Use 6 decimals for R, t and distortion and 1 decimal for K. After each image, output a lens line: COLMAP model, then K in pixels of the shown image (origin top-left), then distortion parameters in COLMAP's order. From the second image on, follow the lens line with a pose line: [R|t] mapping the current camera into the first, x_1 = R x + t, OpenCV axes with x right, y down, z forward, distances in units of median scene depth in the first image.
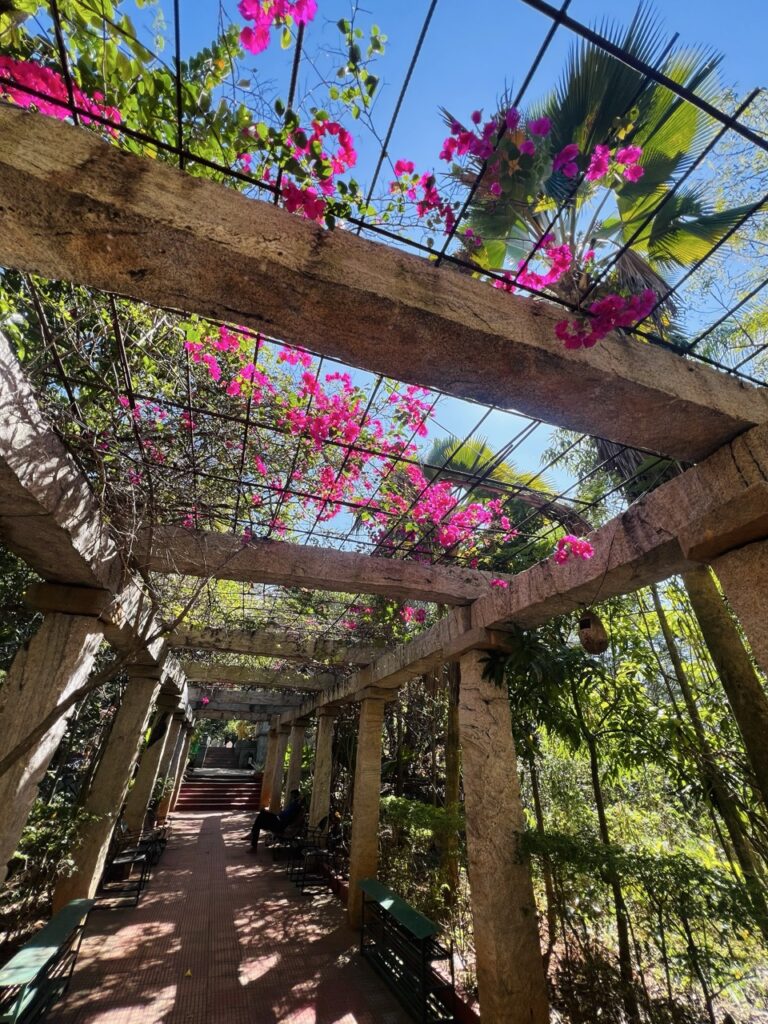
lens RADIAL K [[415.7, 0, 384.0], [0, 415.7, 512.0], [0, 0, 1]] dist [-0.000039, -0.000005]
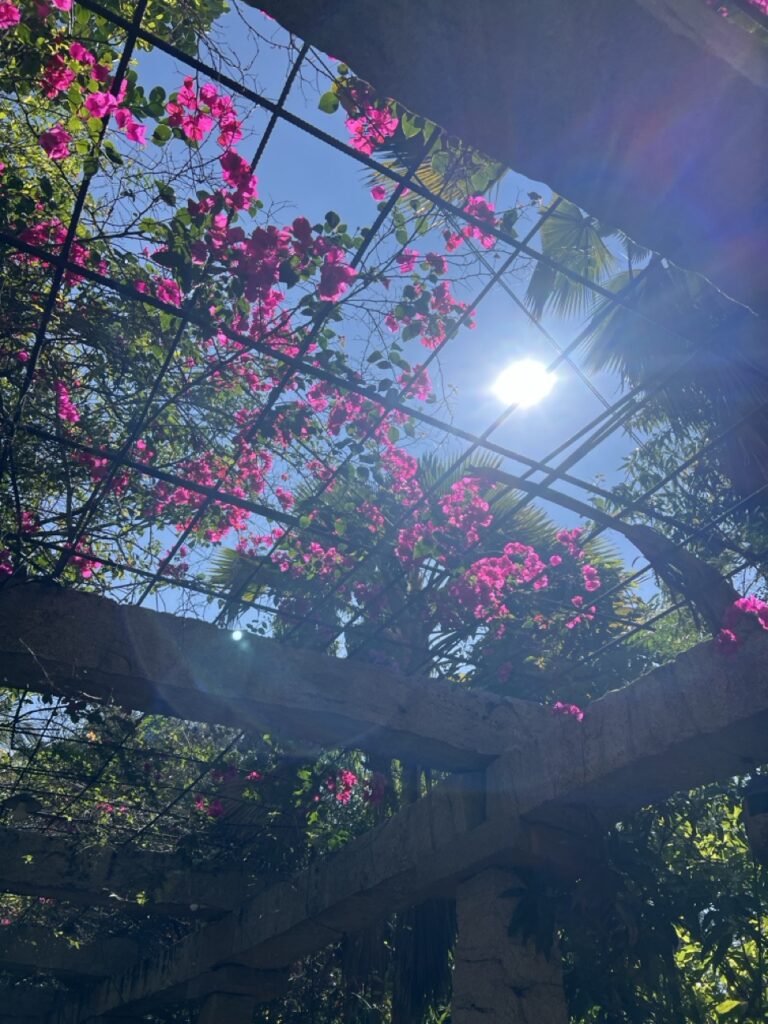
lens RADIAL K [[771.0, 0, 384.0], [0, 771.0, 512.0], [0, 0, 1]] dist [0.034252, -0.052680]
pose [[0.983329, 0.102675, 0.150073, -0.062626], [-0.079013, 0.984605, -0.155915, 0.084622], [-0.163771, 0.141458, 0.976304, 0.129988]]
